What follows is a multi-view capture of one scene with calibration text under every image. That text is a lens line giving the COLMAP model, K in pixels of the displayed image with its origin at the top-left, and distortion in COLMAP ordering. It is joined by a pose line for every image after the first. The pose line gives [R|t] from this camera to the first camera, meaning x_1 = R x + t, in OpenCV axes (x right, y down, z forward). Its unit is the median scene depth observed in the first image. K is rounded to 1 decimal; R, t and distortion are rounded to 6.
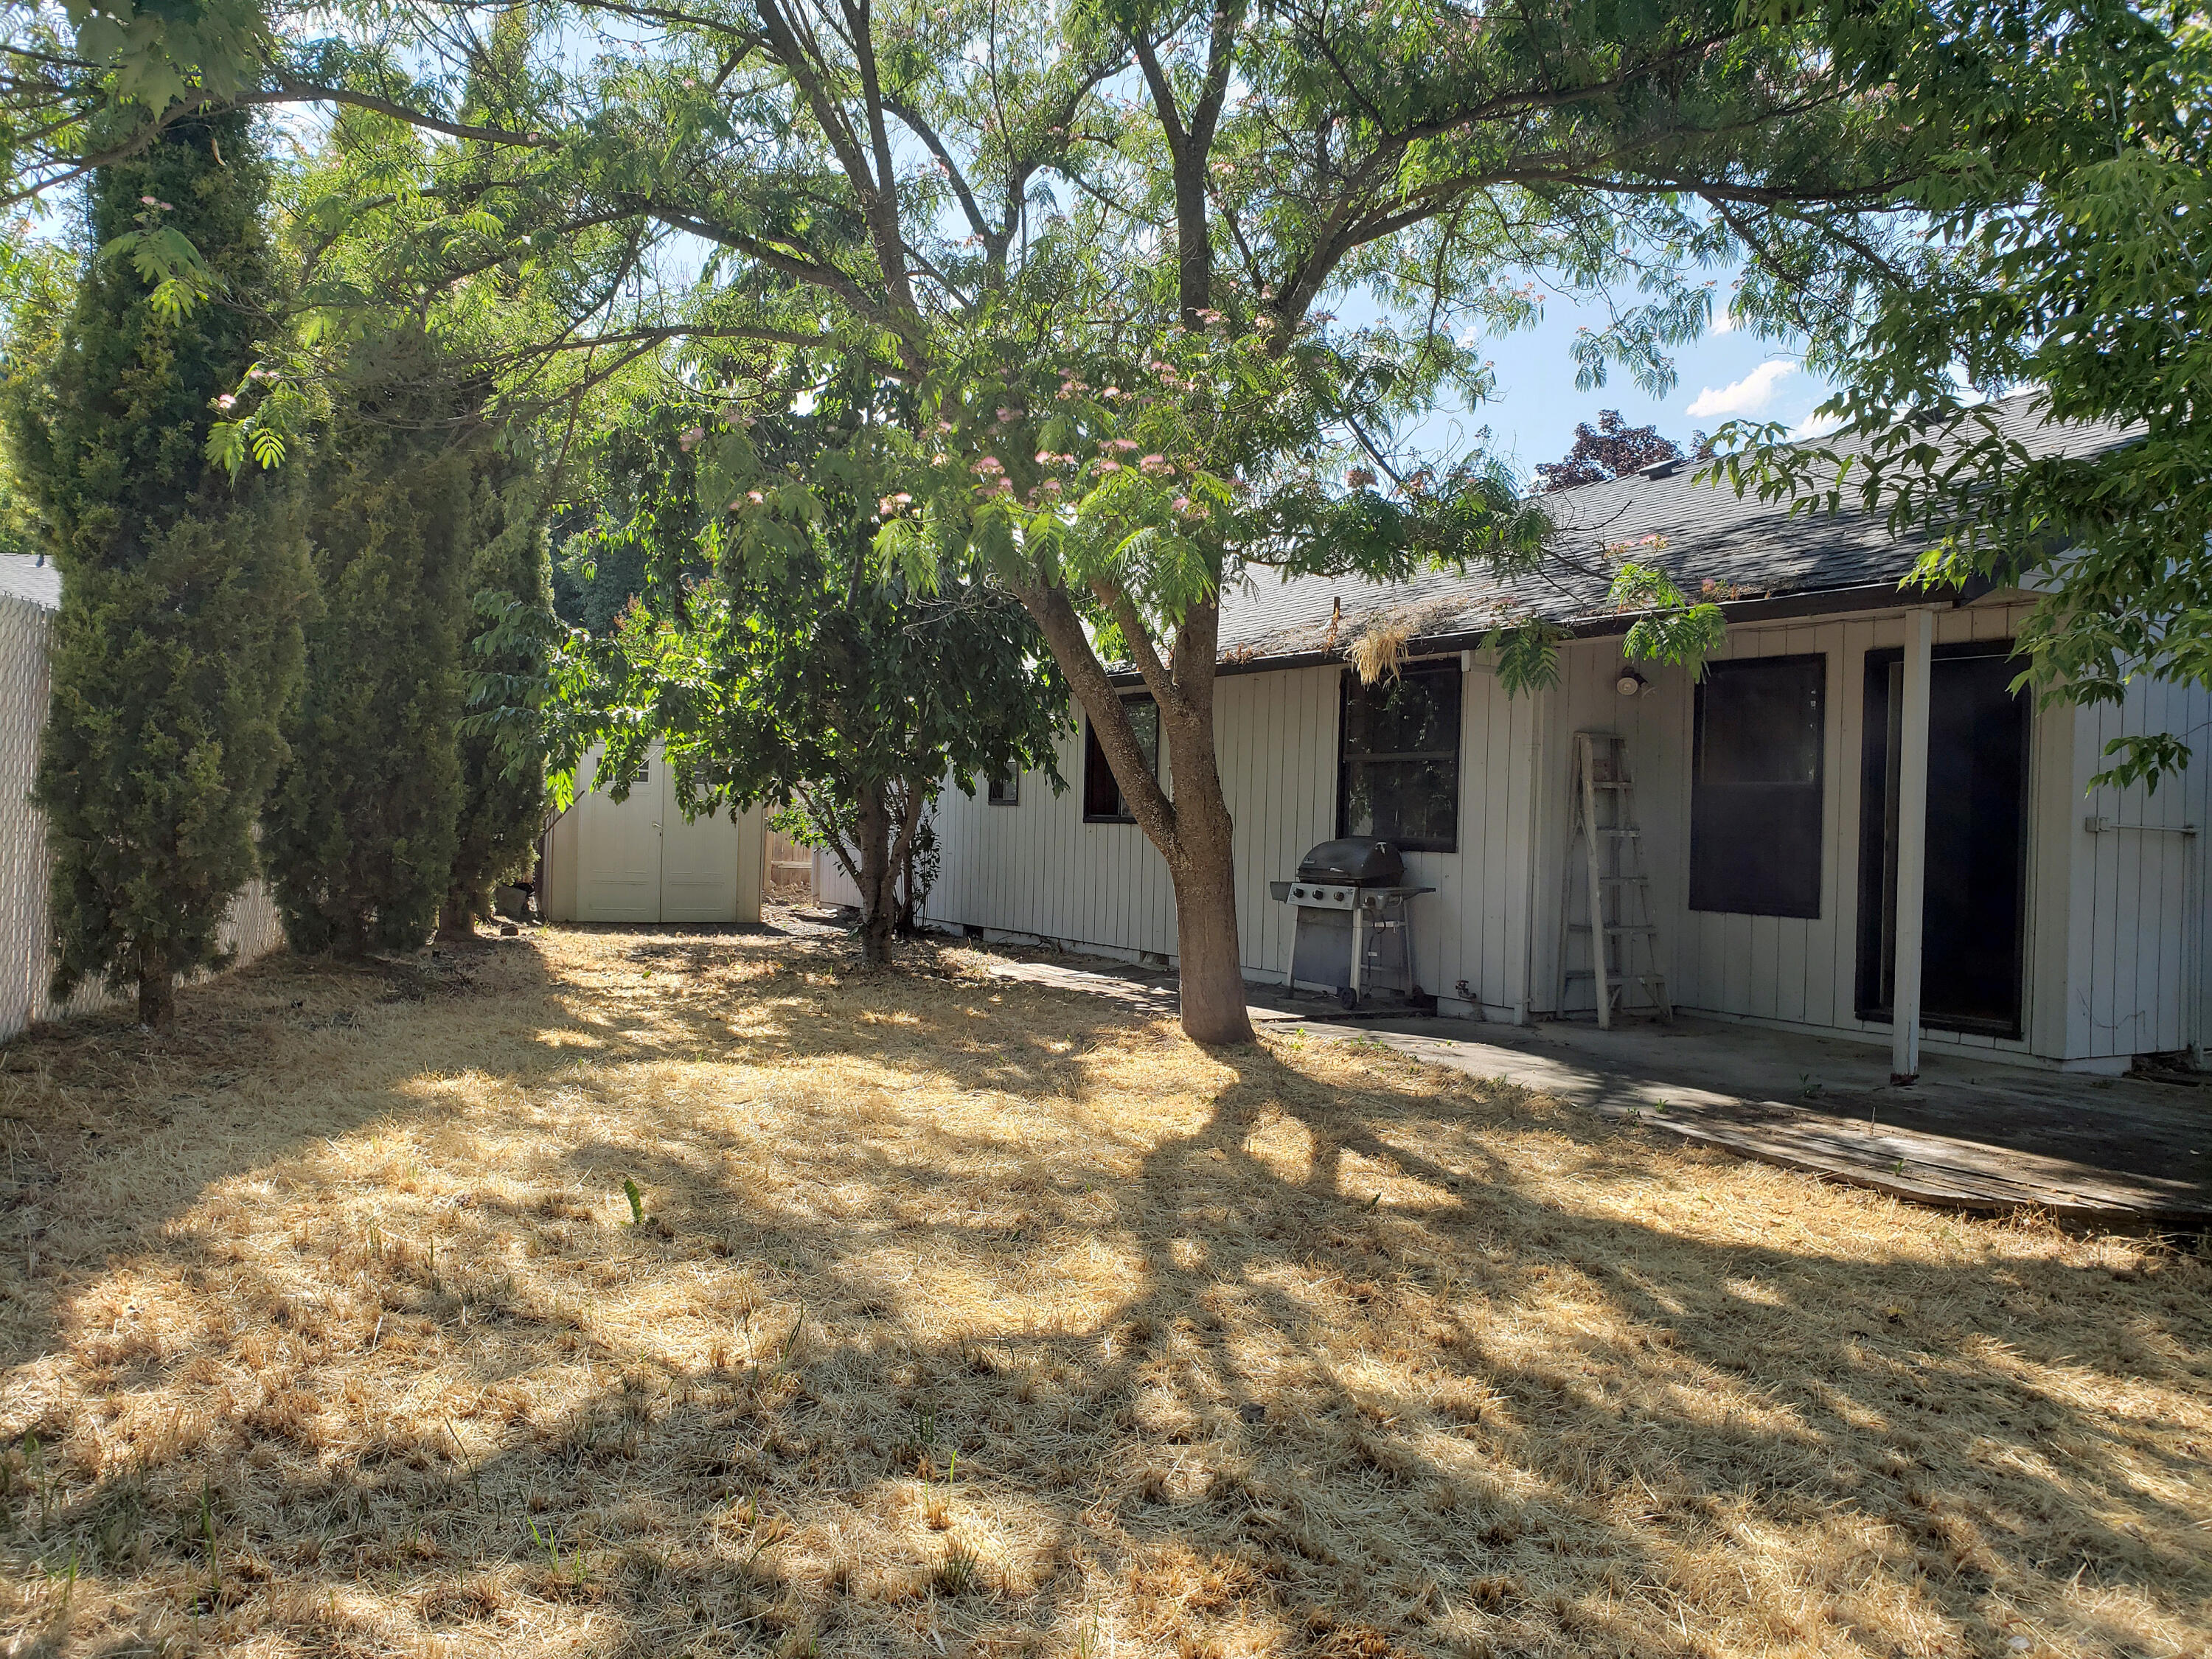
lens RADIAL K [[1724.0, 0, 1131.7], [0, 1724.0, 822.6], [0, 0, 1]] dist [0.132673, -0.207058]
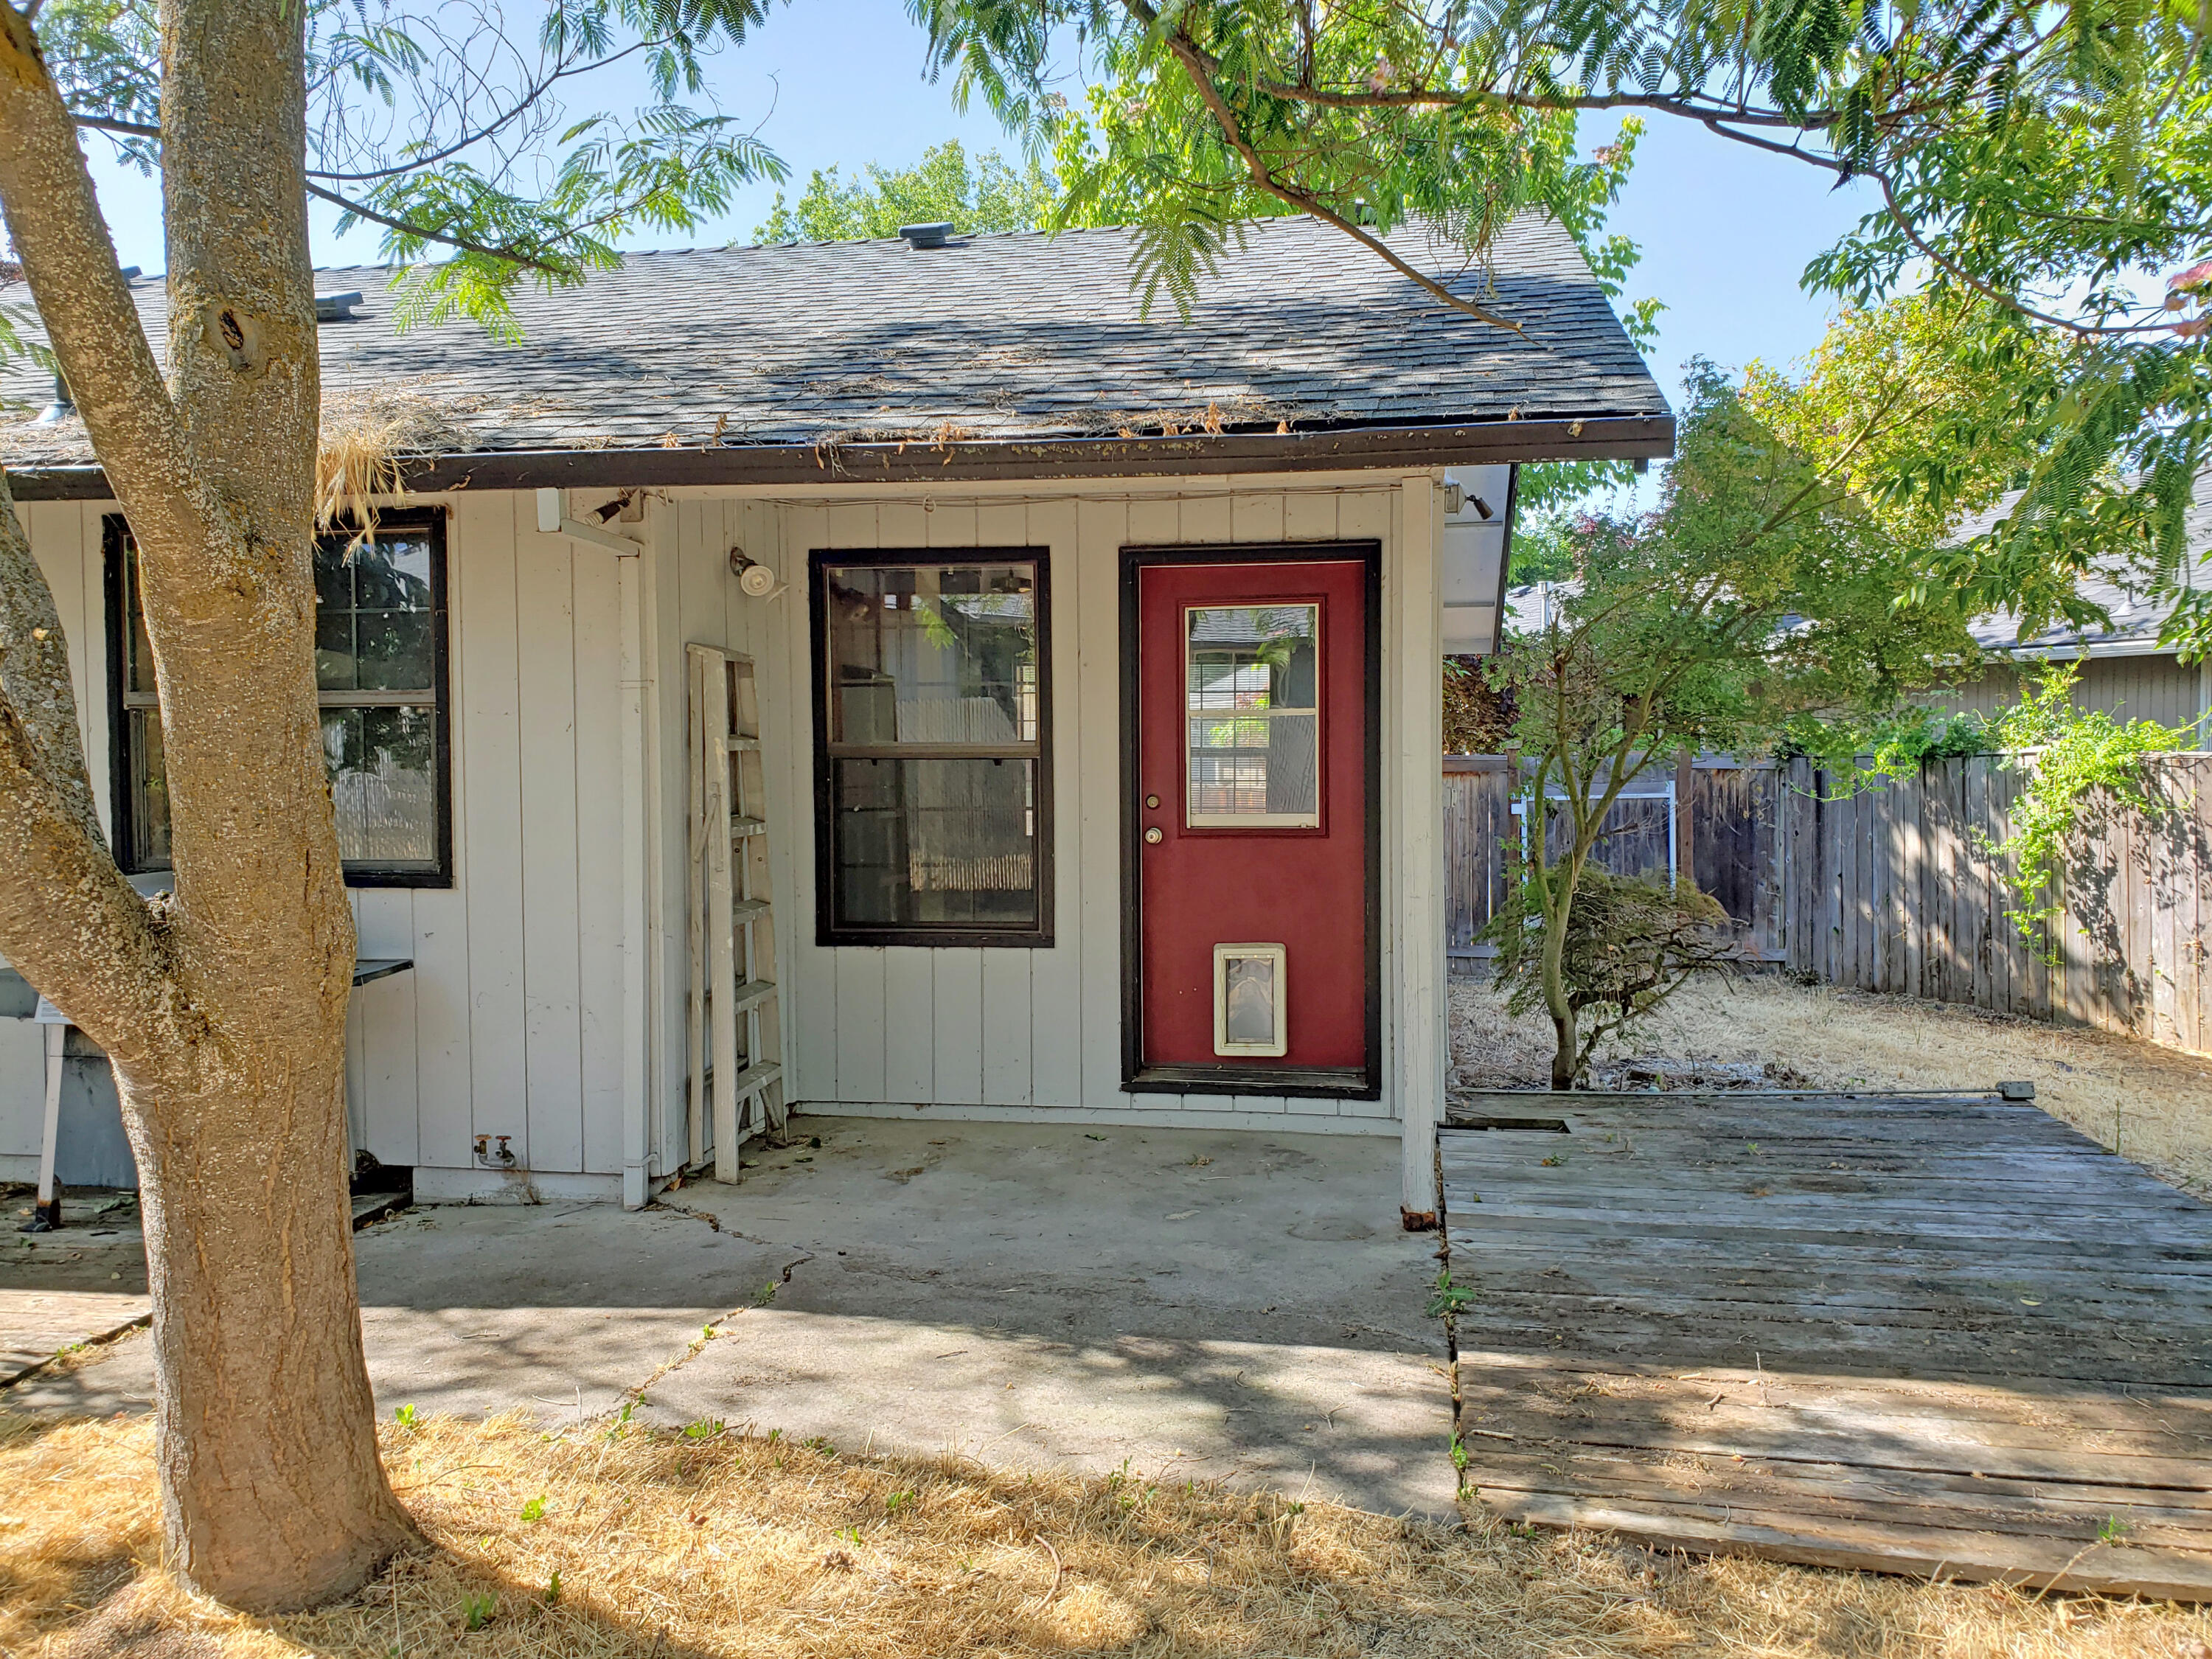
lens RADIAL K [[1724.0, 0, 1131.7], [0, 1724.0, 822.6], [0, 0, 1]] dist [0.132673, -0.207058]
pose [[0.662514, -0.058972, 0.746725, -0.074450], [0.029224, 0.998172, 0.052901, -0.026442], [-0.748480, -0.013225, 0.663026, 0.542981]]
